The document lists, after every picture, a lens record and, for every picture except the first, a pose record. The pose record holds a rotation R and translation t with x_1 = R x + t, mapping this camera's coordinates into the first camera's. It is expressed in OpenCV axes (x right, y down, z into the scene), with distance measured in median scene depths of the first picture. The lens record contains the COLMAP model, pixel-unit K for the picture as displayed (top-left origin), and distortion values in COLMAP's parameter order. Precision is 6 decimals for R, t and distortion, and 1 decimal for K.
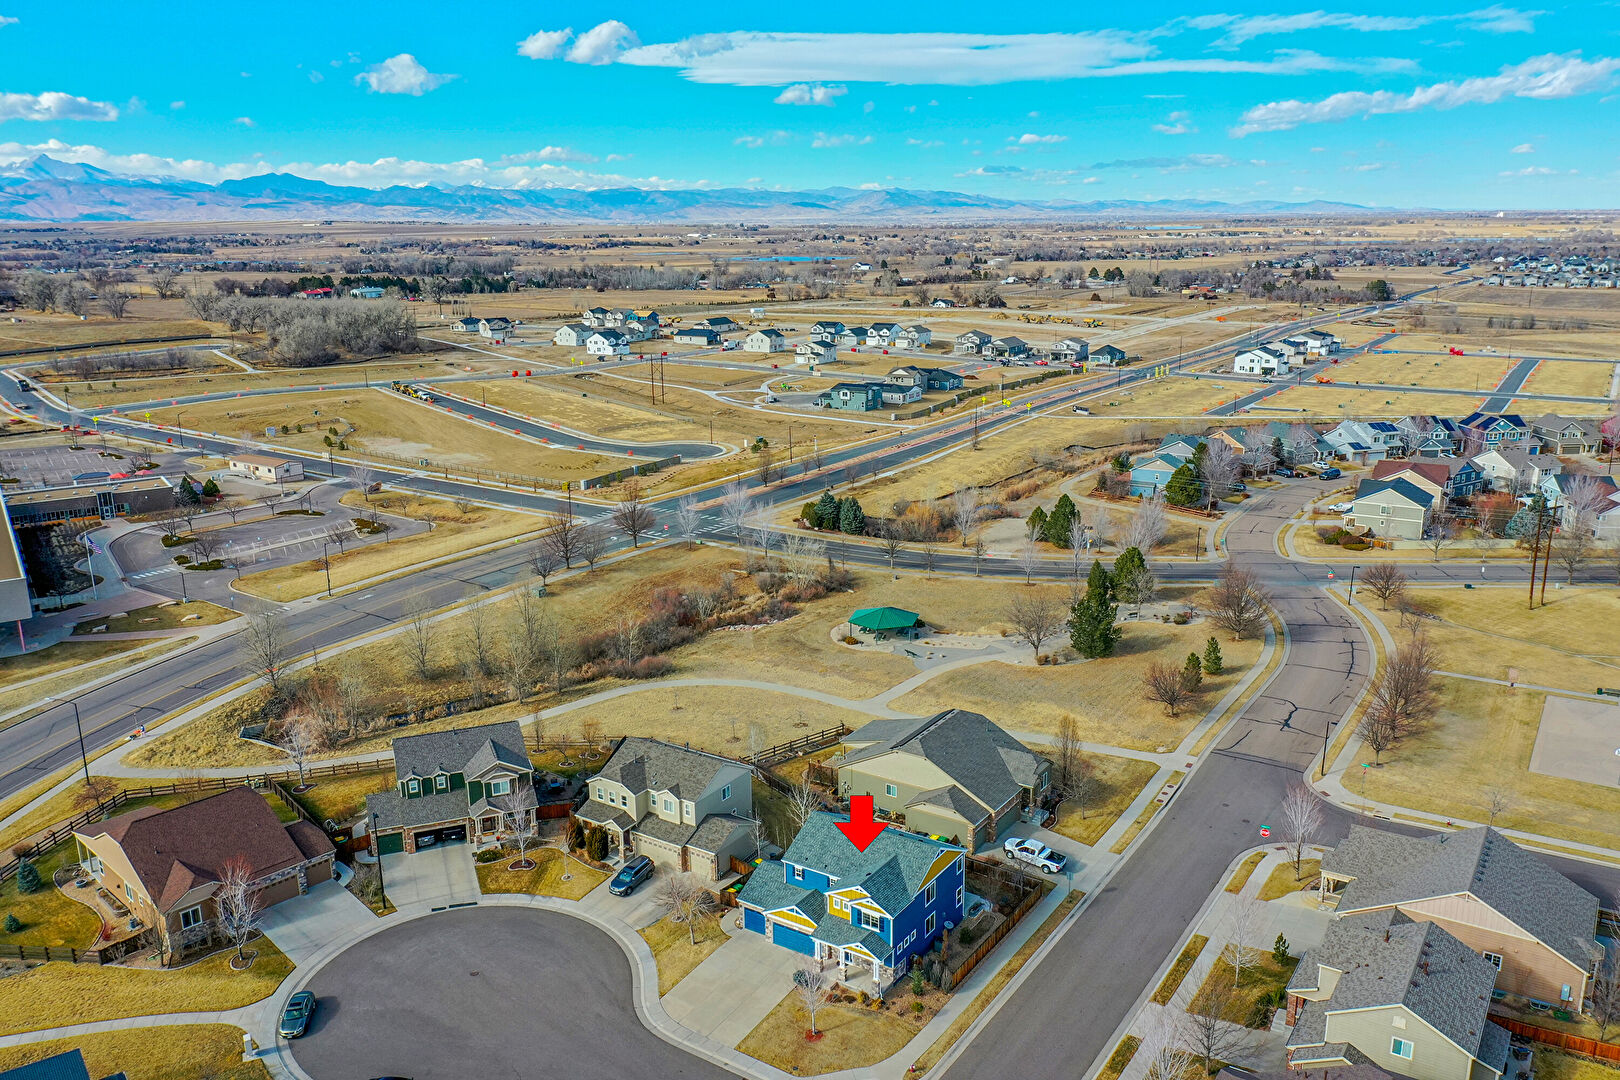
lens RADIAL K [[1260.6, 0, 810.0], [0, 1260.6, 540.0], [0, 0, 1]] dist [-0.029887, -0.002155]
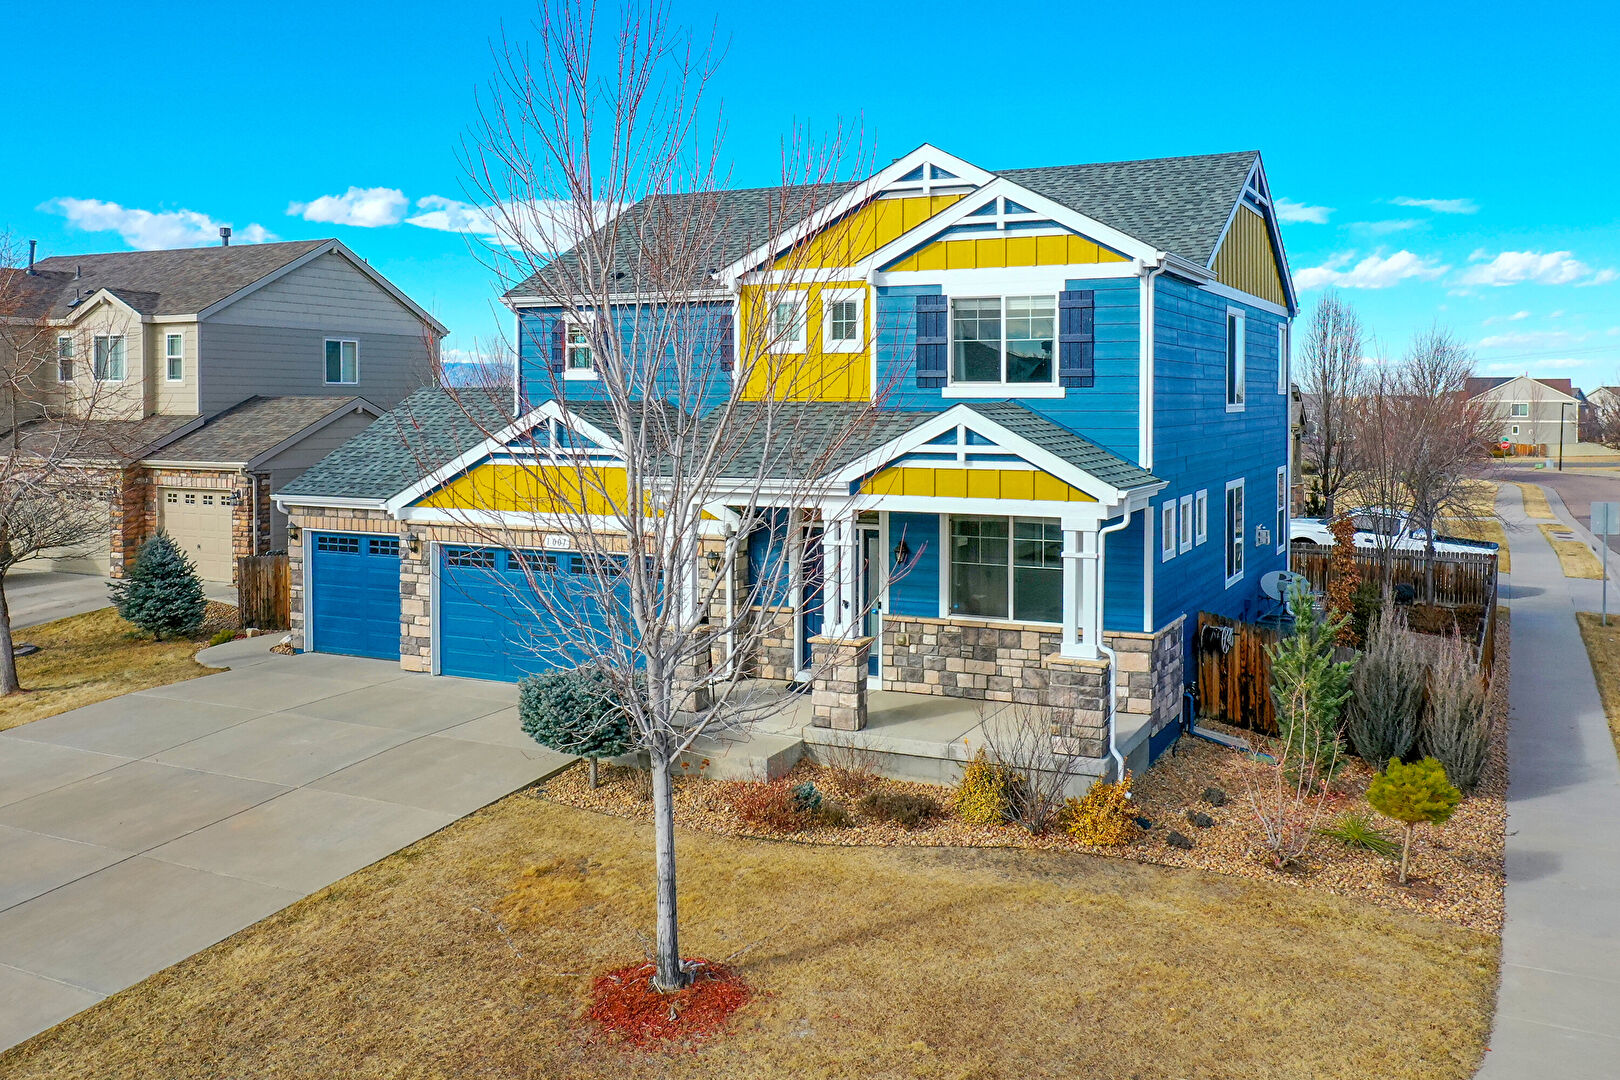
lens RADIAL K [[1426.1, 0, 813.7], [0, 1426.1, 407.9], [0, 0, 1]] dist [-0.016168, -0.007380]
pose [[0.991655, 0.012793, 0.128284, -0.000713], [0.018486, 0.970670, -0.239703, 0.294867], [-0.127588, 0.240074, 0.962334, 0.680577]]
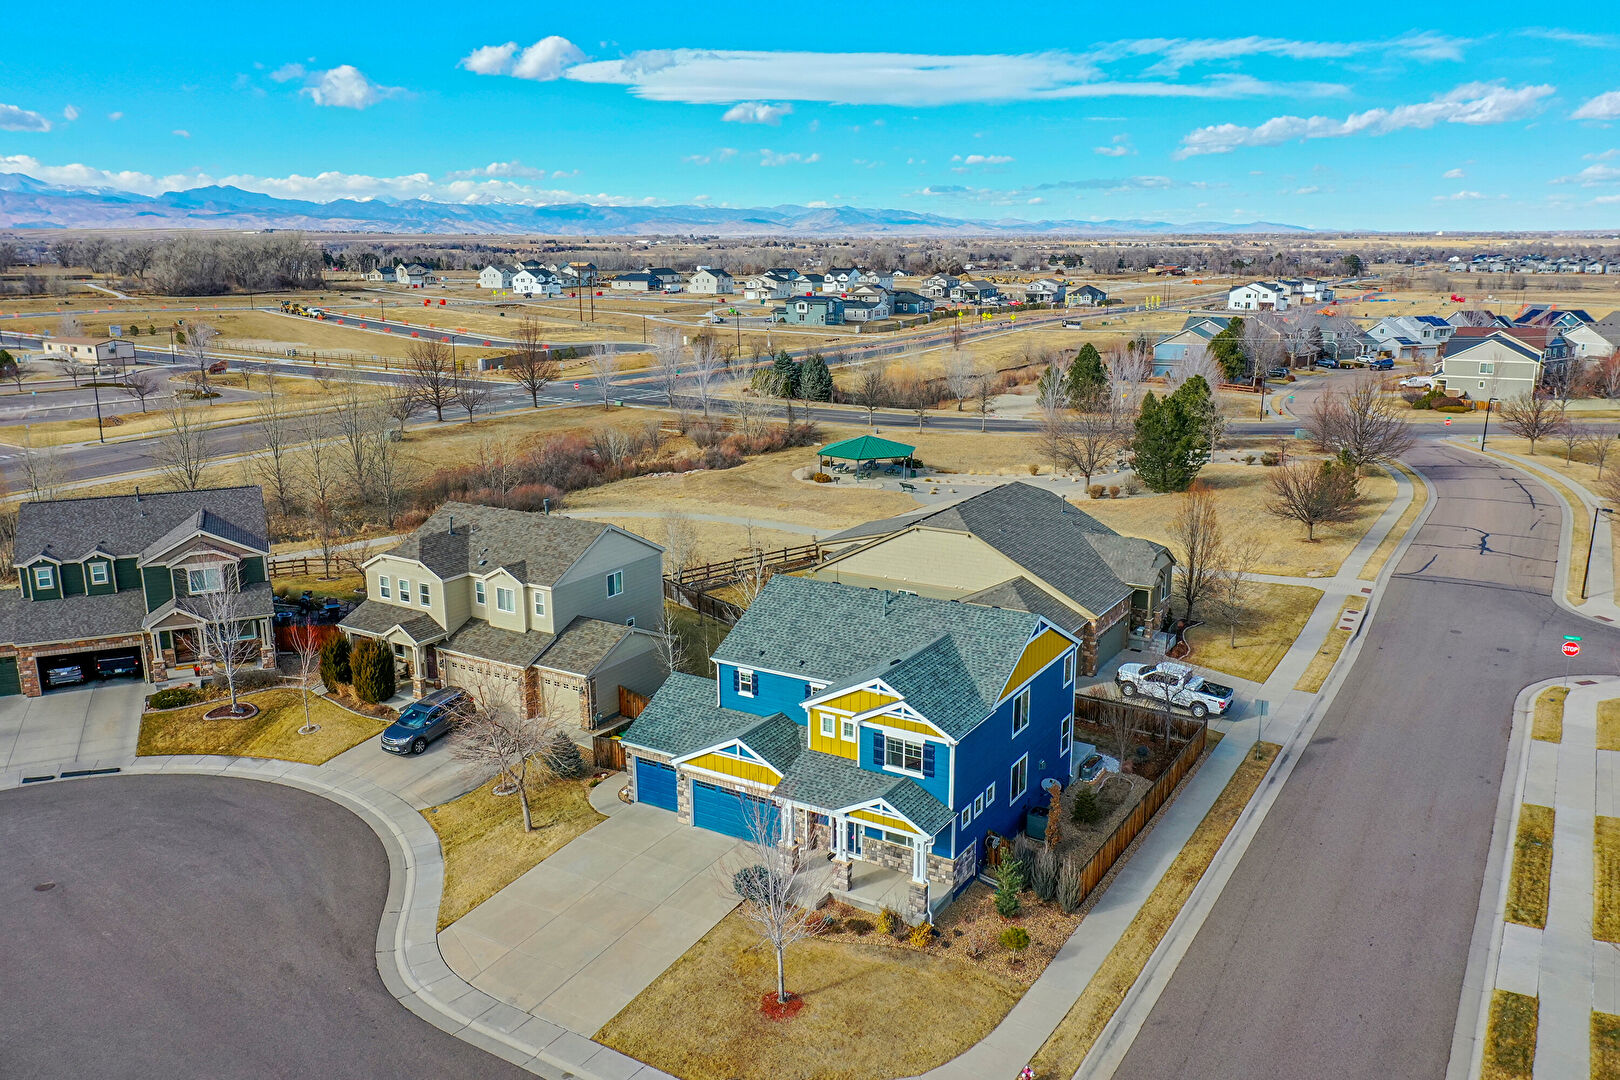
lens RADIAL K [[1260.6, 0, 810.0], [0, 1260.6, 540.0], [0, 0, 1]] dist [-0.029887, -0.002155]
pose [[0.999237, -0.002167, 0.038997, -0.002771], [0.002709, 0.999900, -0.013854, 0.191508], [-0.038964, 0.013949, 0.999143, 0.450493]]
